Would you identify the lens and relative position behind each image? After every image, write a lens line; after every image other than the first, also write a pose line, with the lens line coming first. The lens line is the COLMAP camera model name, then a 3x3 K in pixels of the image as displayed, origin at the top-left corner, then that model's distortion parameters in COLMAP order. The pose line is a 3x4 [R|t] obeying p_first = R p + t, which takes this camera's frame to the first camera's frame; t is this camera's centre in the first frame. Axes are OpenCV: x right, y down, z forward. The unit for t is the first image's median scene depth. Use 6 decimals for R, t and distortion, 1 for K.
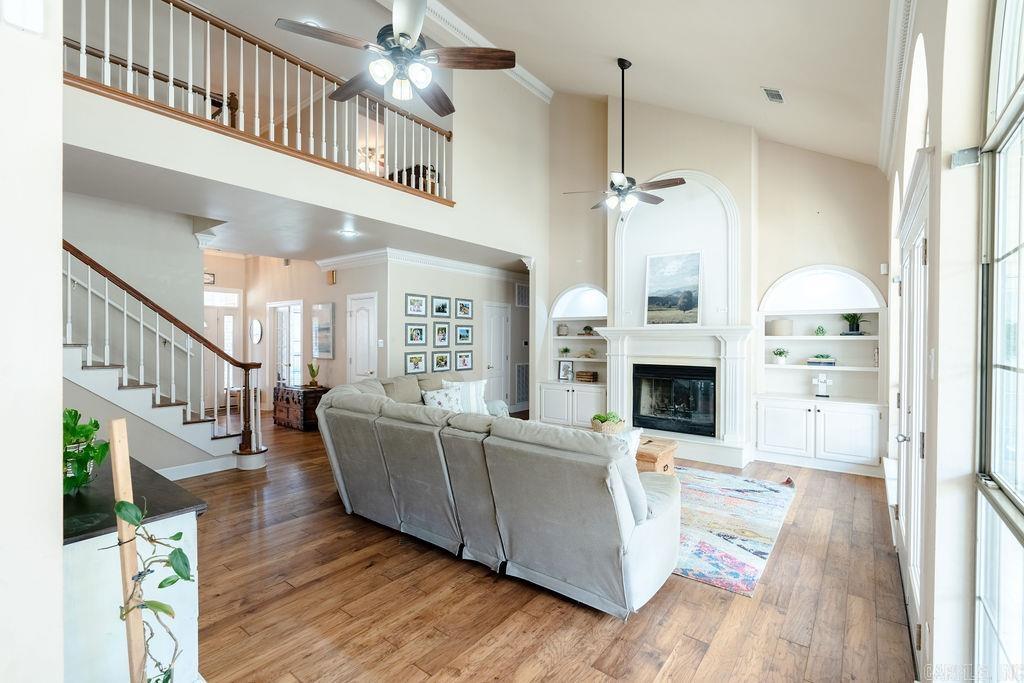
lens RADIAL K [[458.8, 0, 508.0], [0, 458.8, 342.7], [0, 0, 1]] dist [-0.002970, 0.001290]
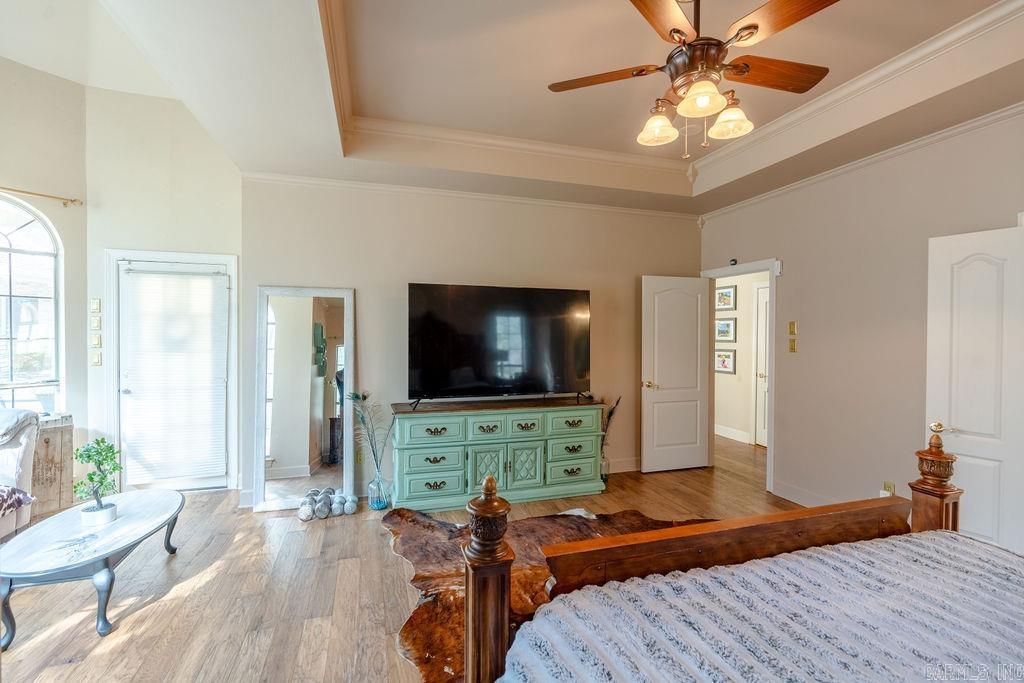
lens RADIAL K [[458.8, 0, 509.5], [0, 458.8, 341.6], [0, 0, 1]] dist [-0.002970, 0.001290]
pose [[-0.566041, 0.012224, -0.824286, 0.846686], [-0.011059, 0.999687, 0.022420, -0.011132], [0.824303, 0.021806, -0.565729, 1.217009]]
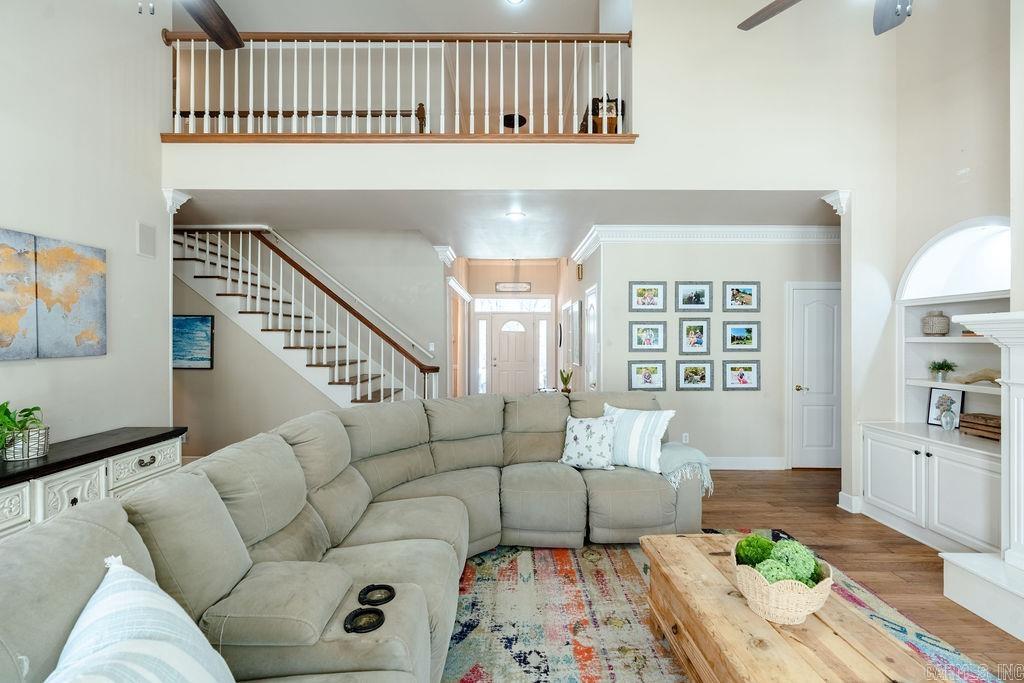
lens RADIAL K [[458.8, 0, 515.5], [0, 458.8, 340.1], [0, 0, 1]] dist [-0.002970, 0.001290]
pose [[0.623644, -0.003916, -0.781699, 0.227628], [-0.005466, 0.999941, -0.009369, -0.003699], [0.781690, 0.010116, 0.623586, 0.360560]]
